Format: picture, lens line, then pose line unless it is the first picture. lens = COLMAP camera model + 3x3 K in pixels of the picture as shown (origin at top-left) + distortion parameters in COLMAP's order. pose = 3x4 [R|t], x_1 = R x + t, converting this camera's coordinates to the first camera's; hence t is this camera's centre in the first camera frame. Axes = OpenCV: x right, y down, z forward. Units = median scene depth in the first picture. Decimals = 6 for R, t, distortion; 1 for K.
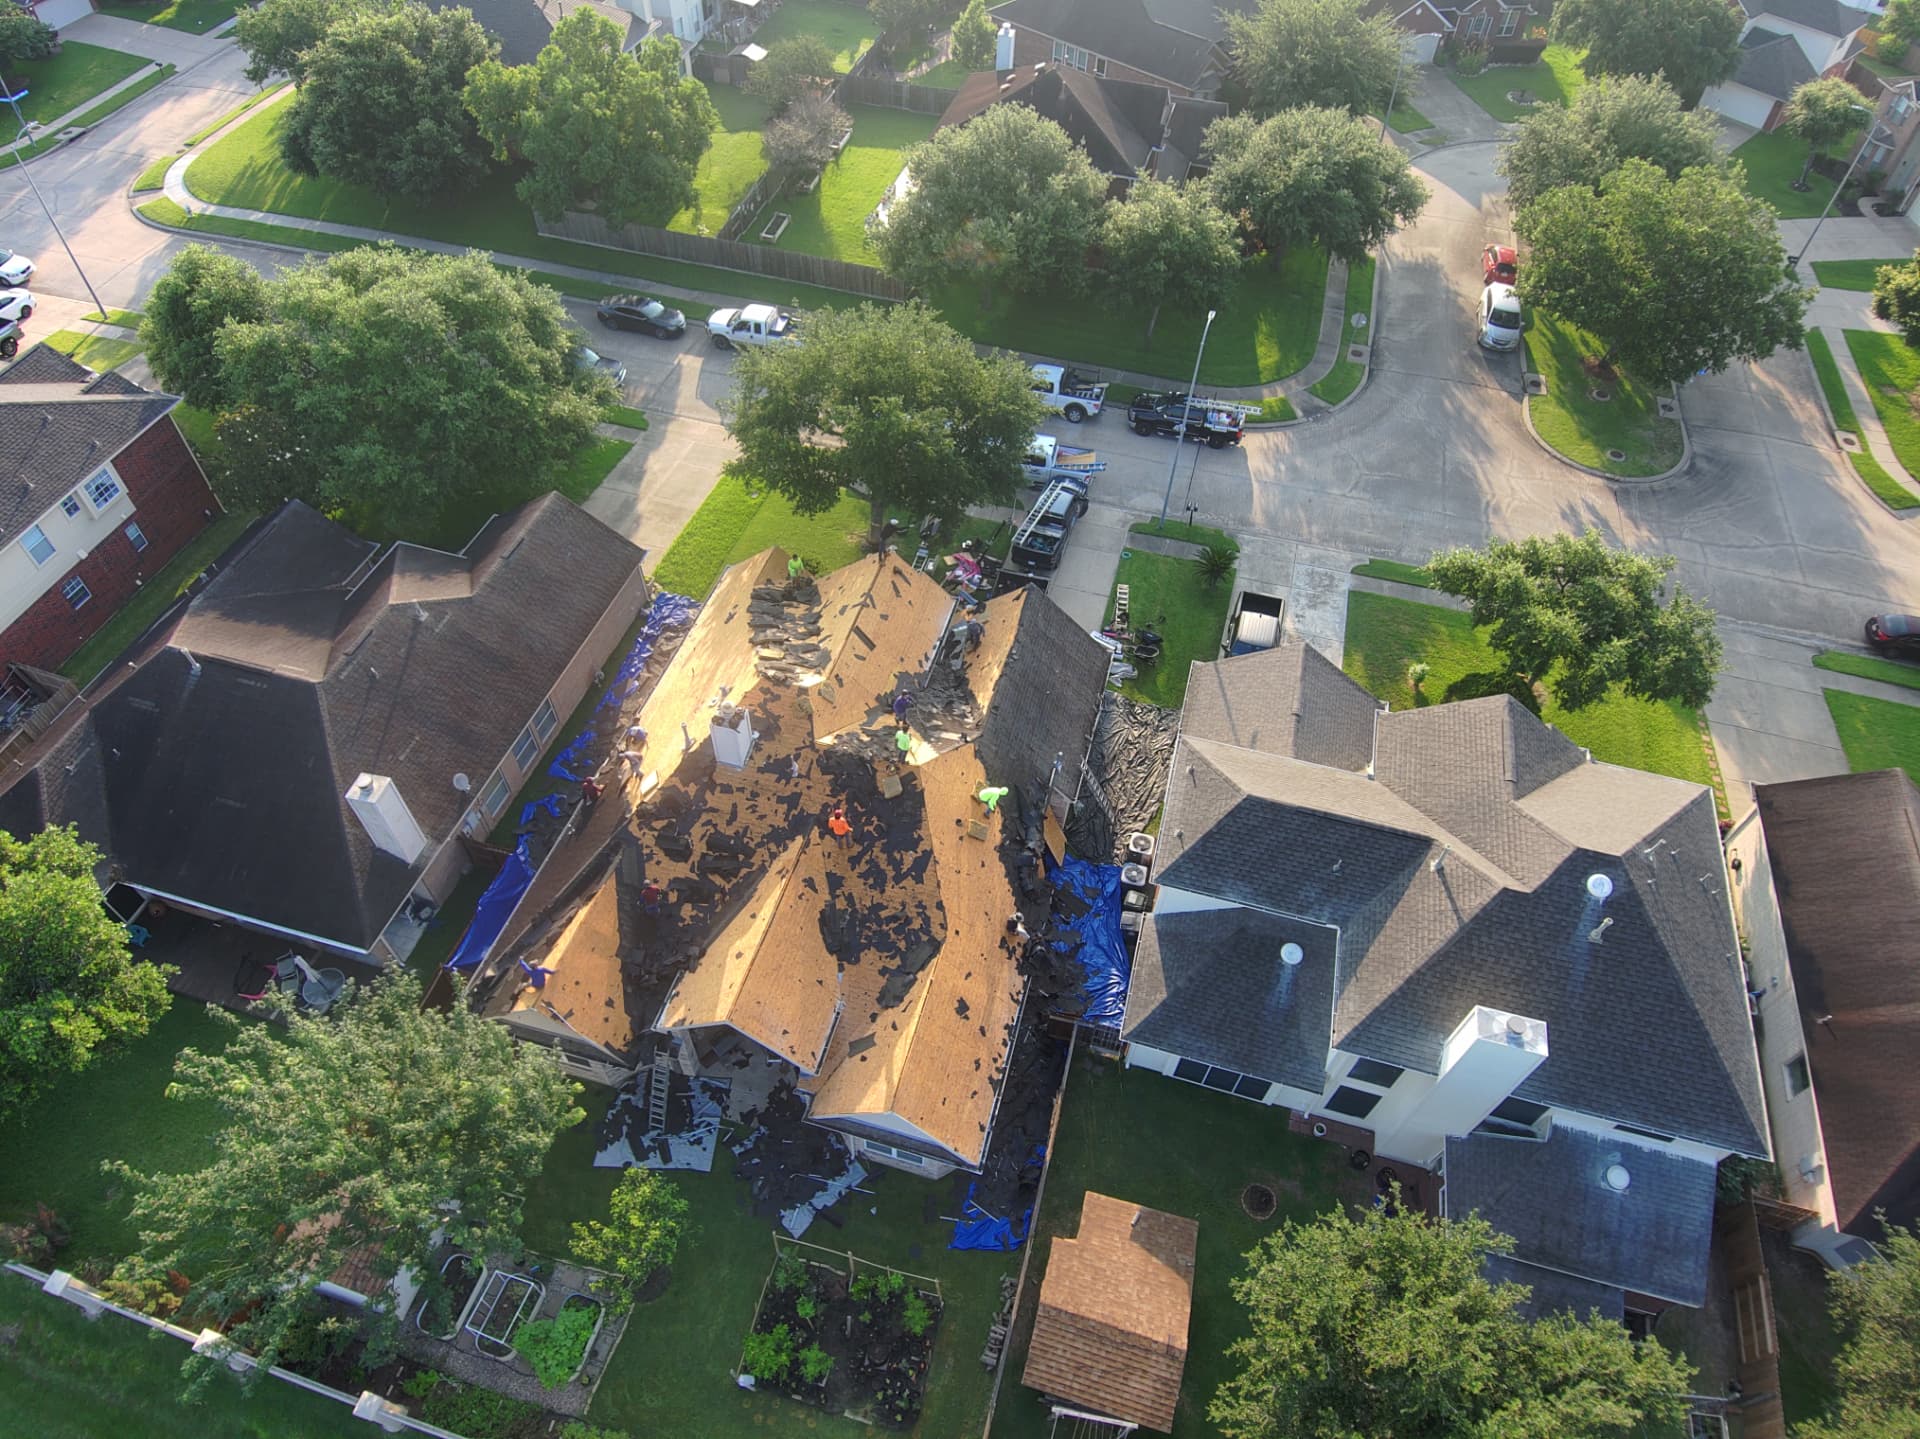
lens RADIAL K [[1145.9, 0, 960.0], [0, 1145.9, 719.5], [0, 0, 1]] dist [0.051404, -0.085996]
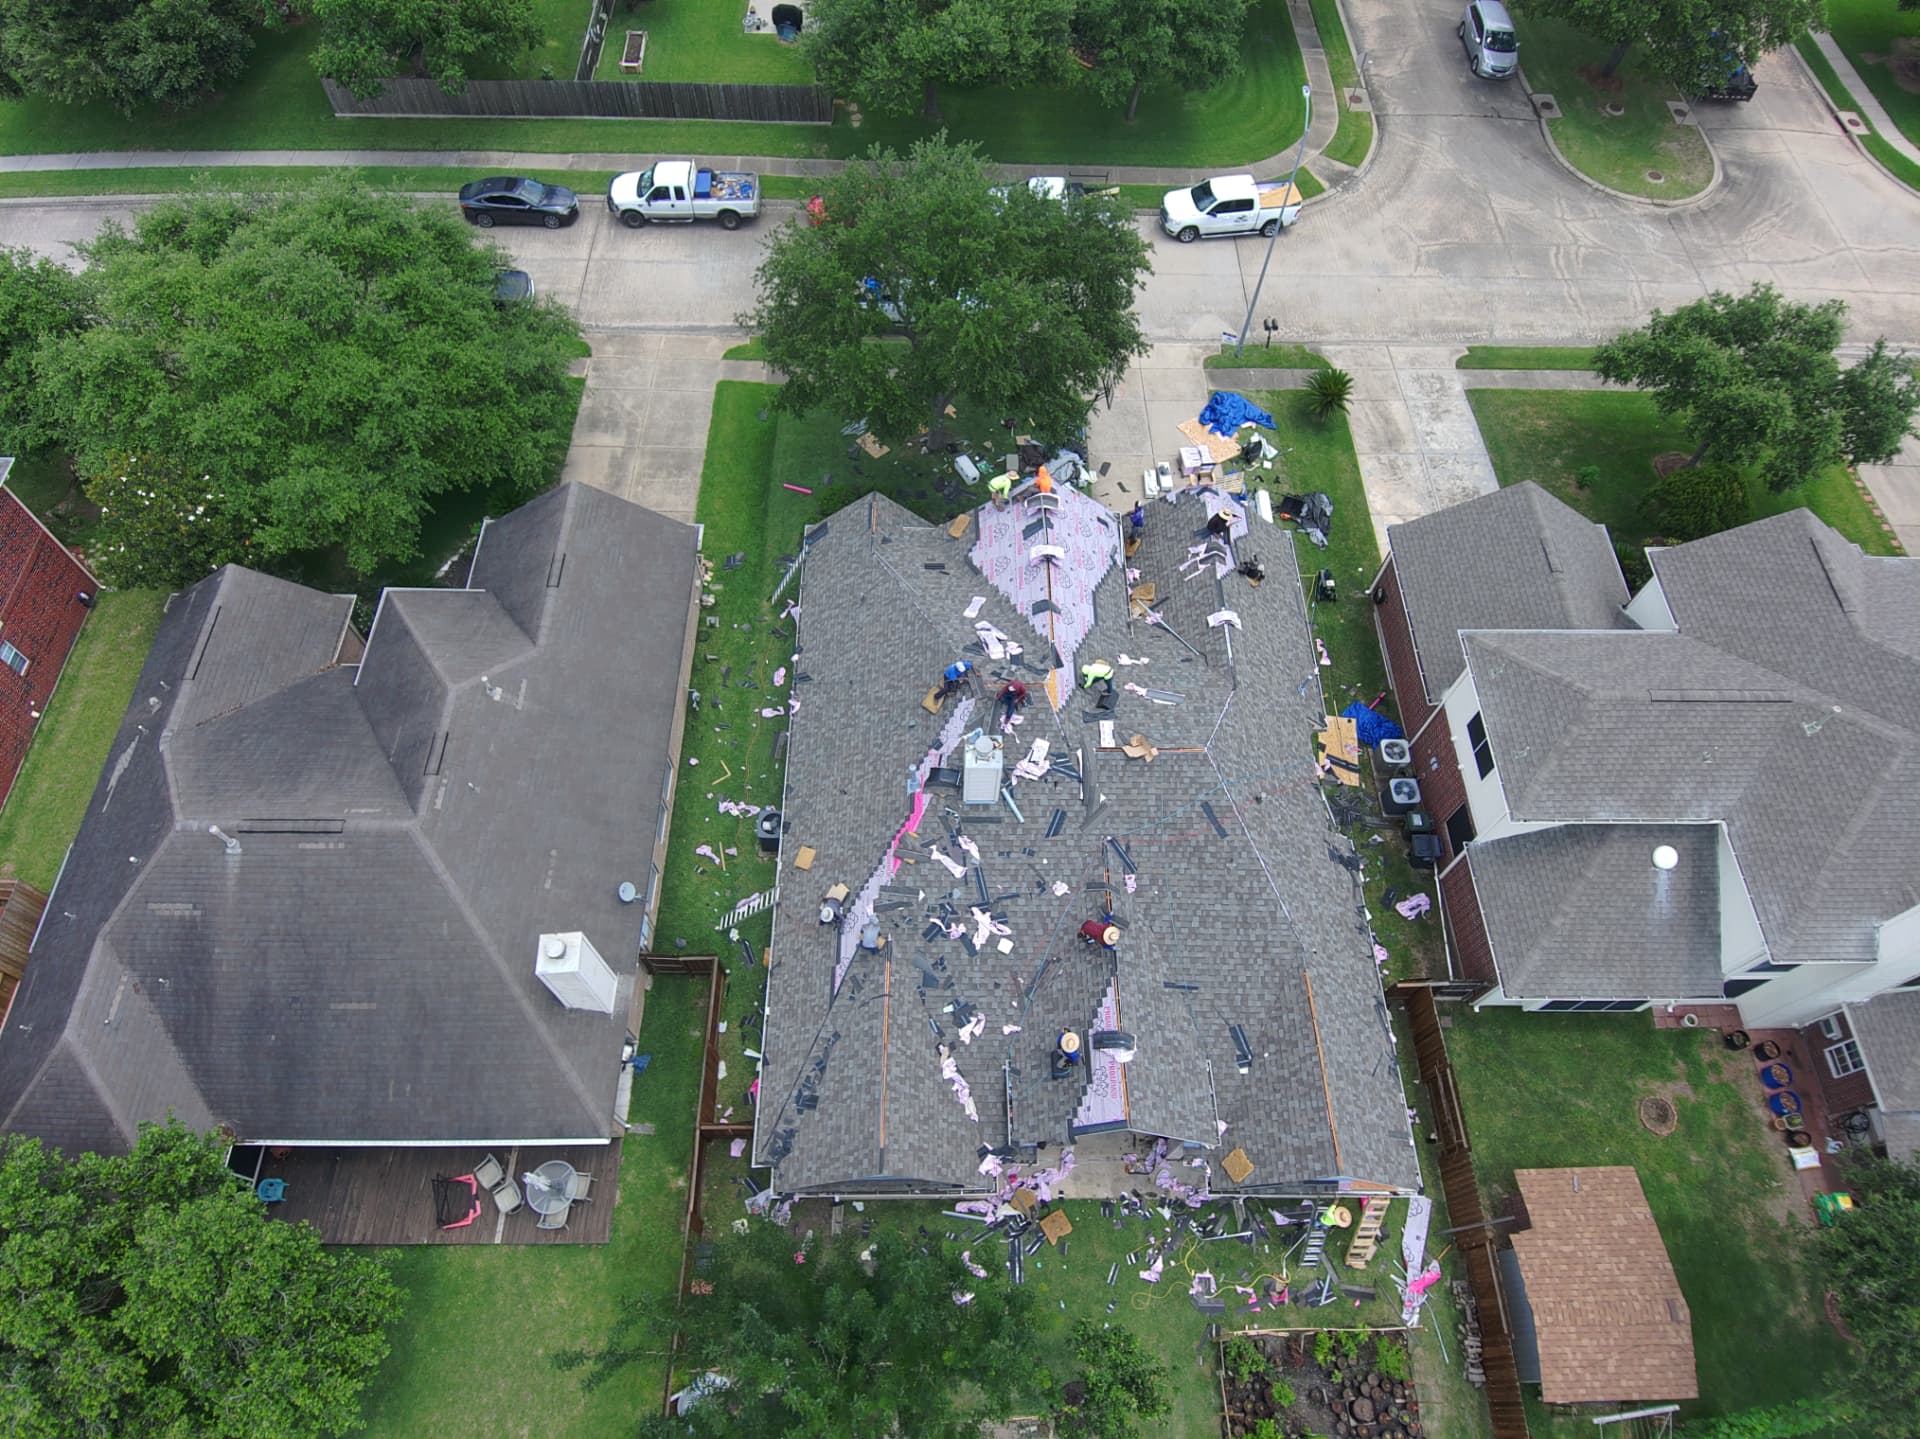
lens RADIAL K [[1145.9, 0, 960.0], [0, 1145.9, 719.5], [0, 0, 1]] dist [0.051404, -0.085996]
pose [[0.962345, -0.238733, 0.129998, -0.209711], [0.211929, 0.958402, 0.191183, -0.118686], [-0.170232, -0.156434, 0.972908, 0.153657]]
